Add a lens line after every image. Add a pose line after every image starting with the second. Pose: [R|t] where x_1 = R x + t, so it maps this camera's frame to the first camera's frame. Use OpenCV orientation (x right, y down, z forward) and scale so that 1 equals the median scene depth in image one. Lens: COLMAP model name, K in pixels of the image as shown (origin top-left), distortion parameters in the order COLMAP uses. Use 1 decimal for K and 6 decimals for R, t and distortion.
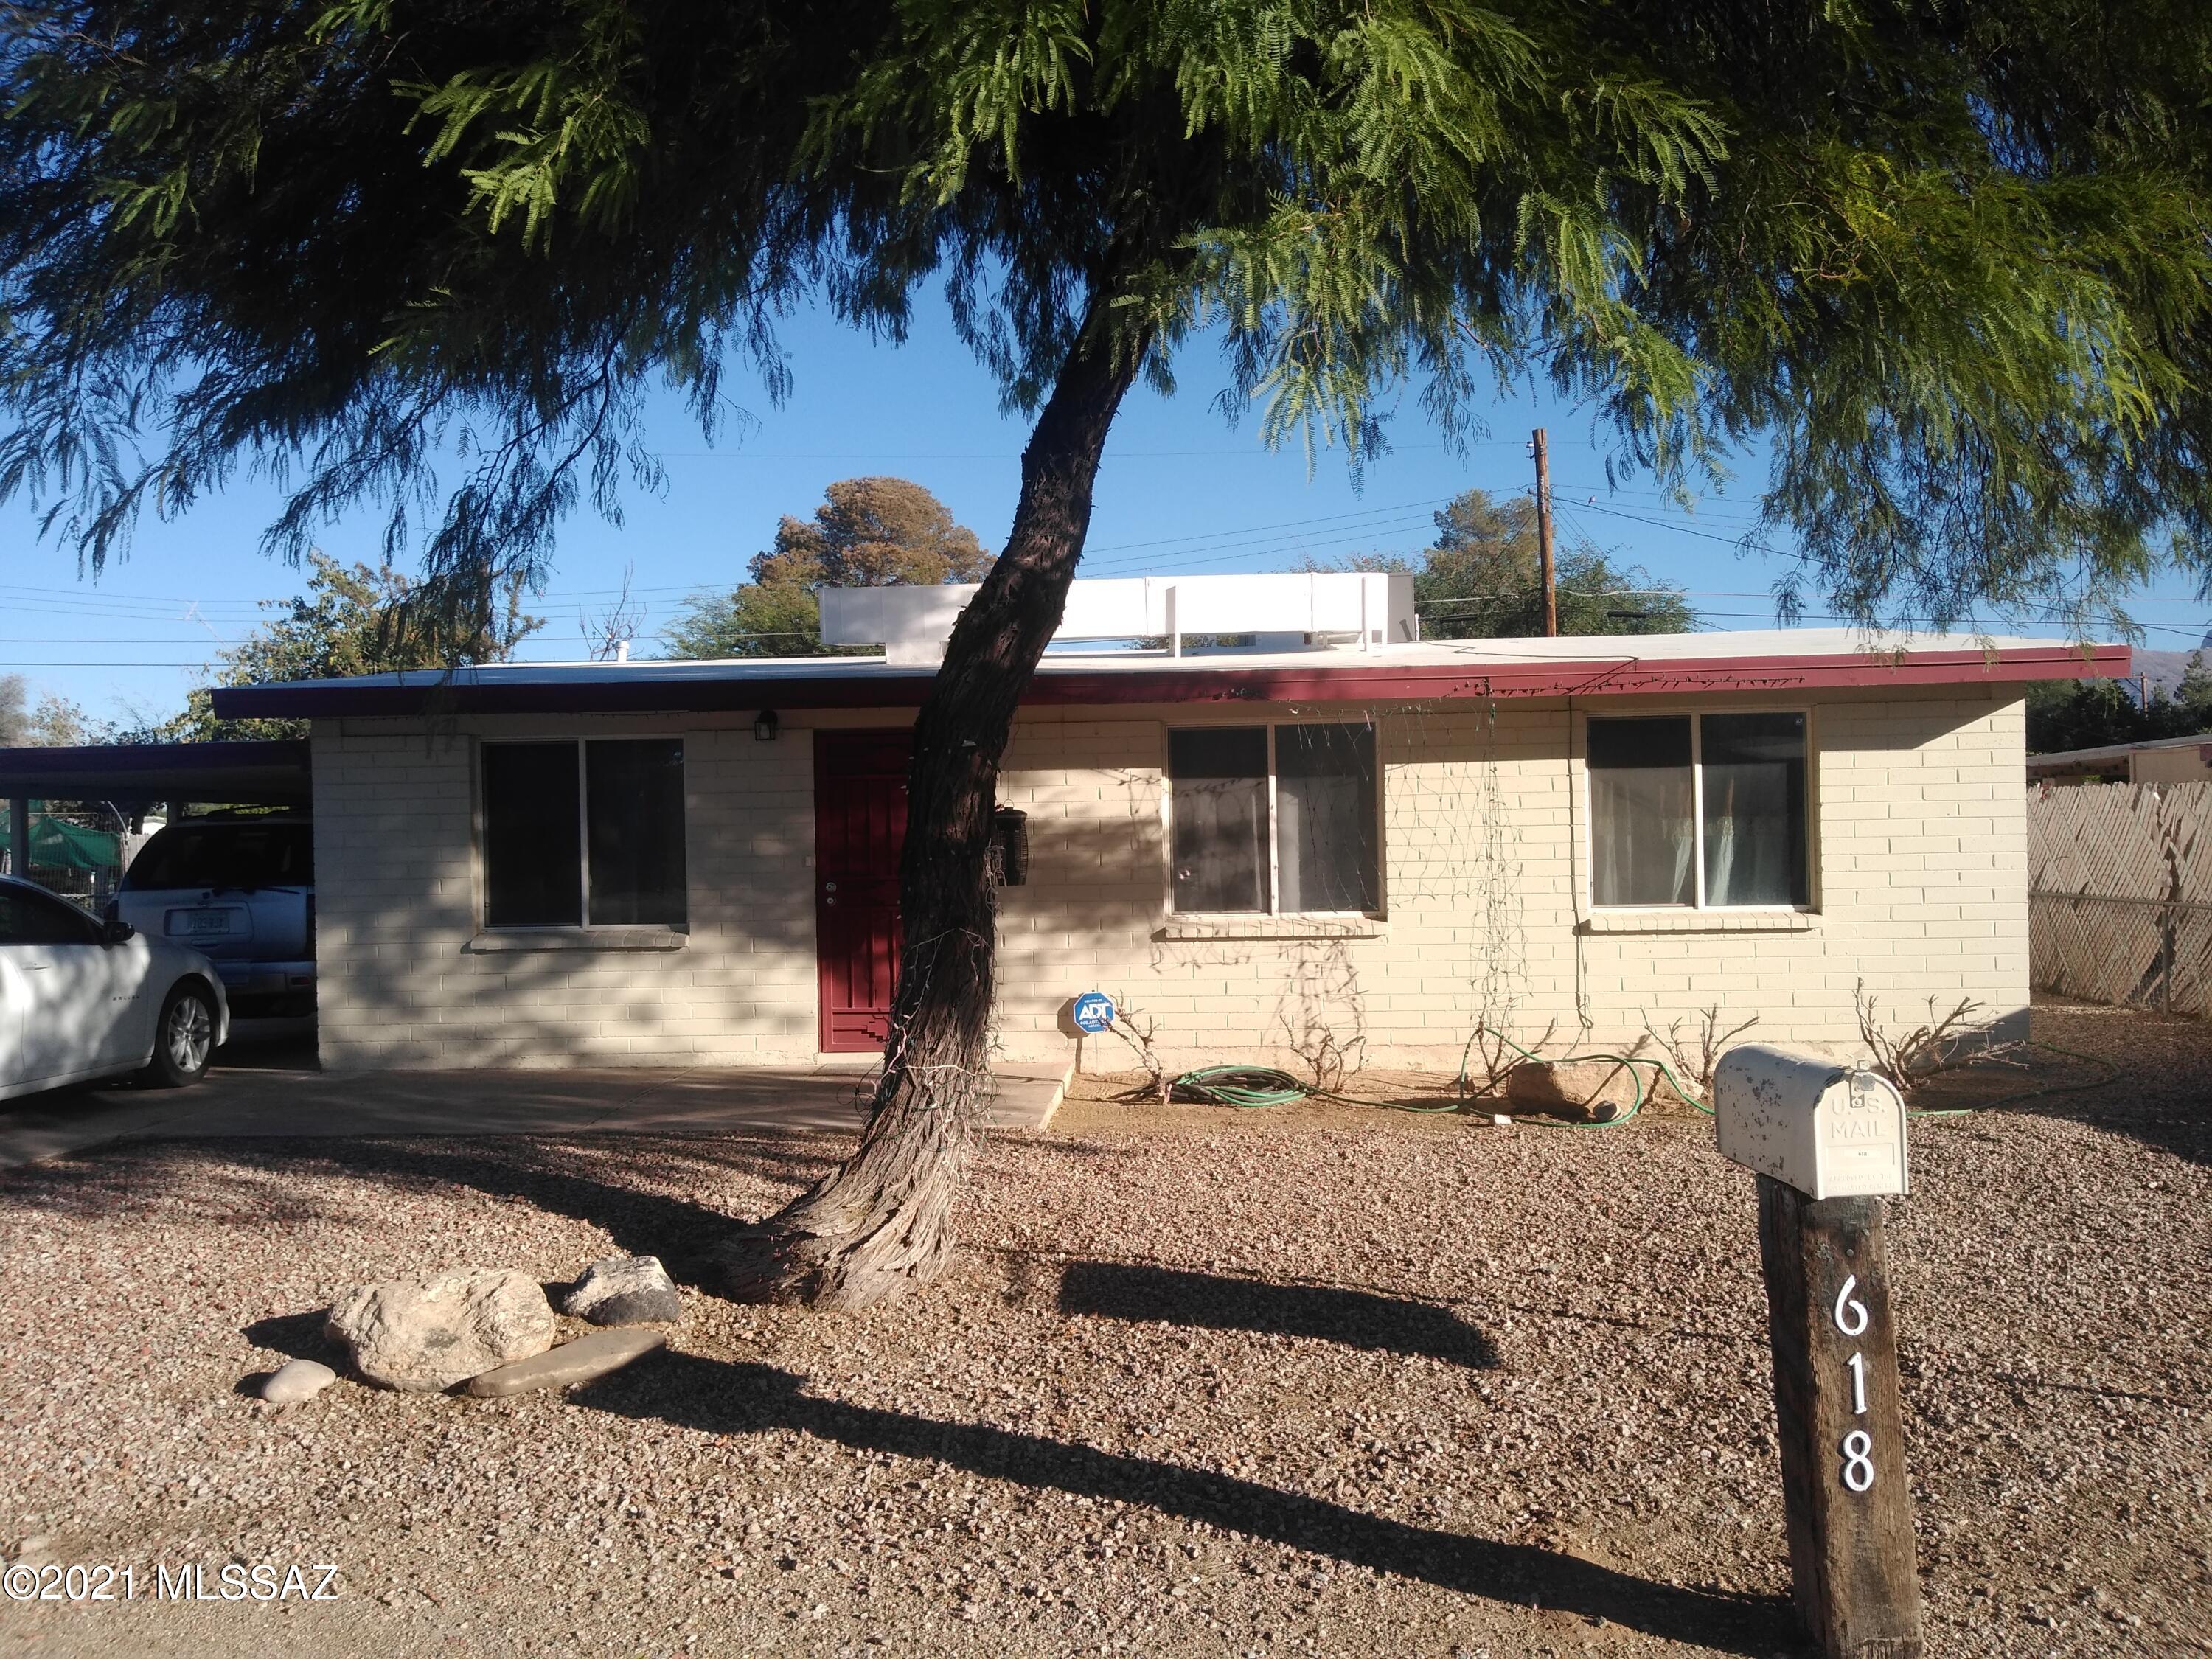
lens RADIAL K [[1732.9, 0, 1104.5], [0, 1732.9, 820.9], [0, 0, 1]] dist [0.096754, -0.119627]
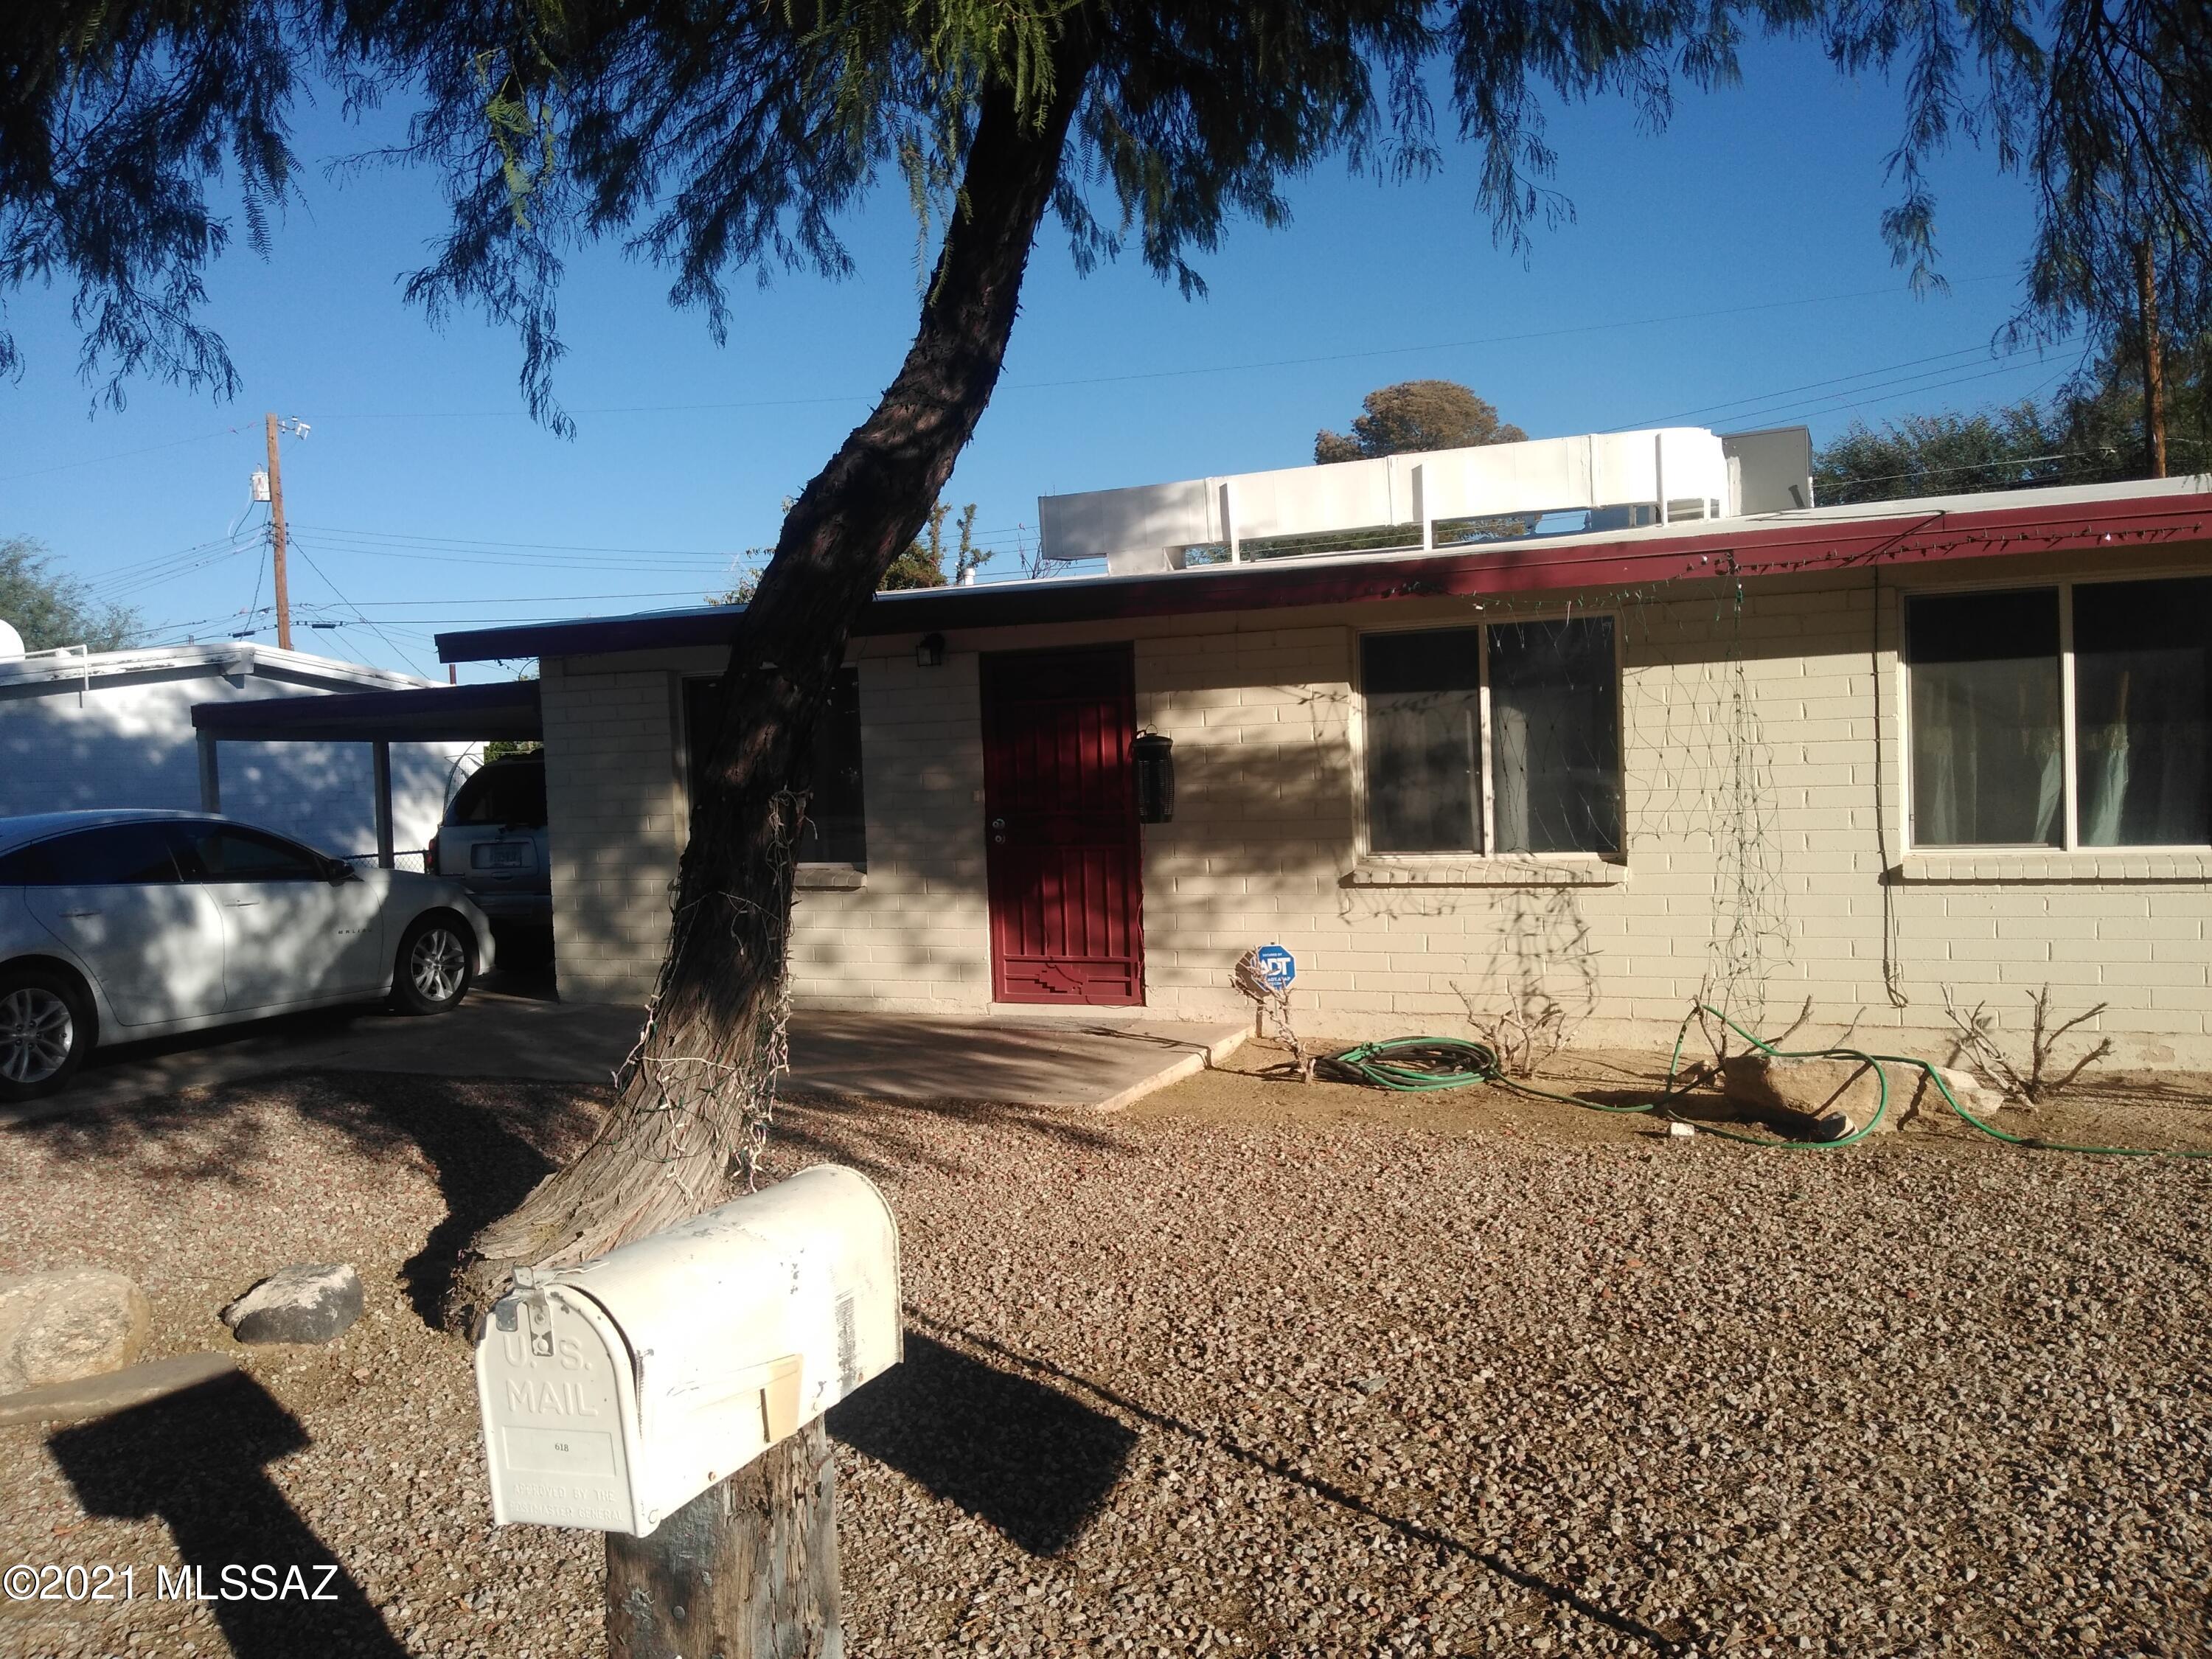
lens RADIAL K [[1710.8, 0, 1122.6], [0, 1710.8, 821.1], [0, 0, 1]] dist [0.089315, -0.133204]
pose [[0.936086, -0.002665, -0.351761, 0.224058], [0.019629, 0.998809, 0.044668, -0.002379], [0.351223, -0.048718, 0.935024, 0.179087]]
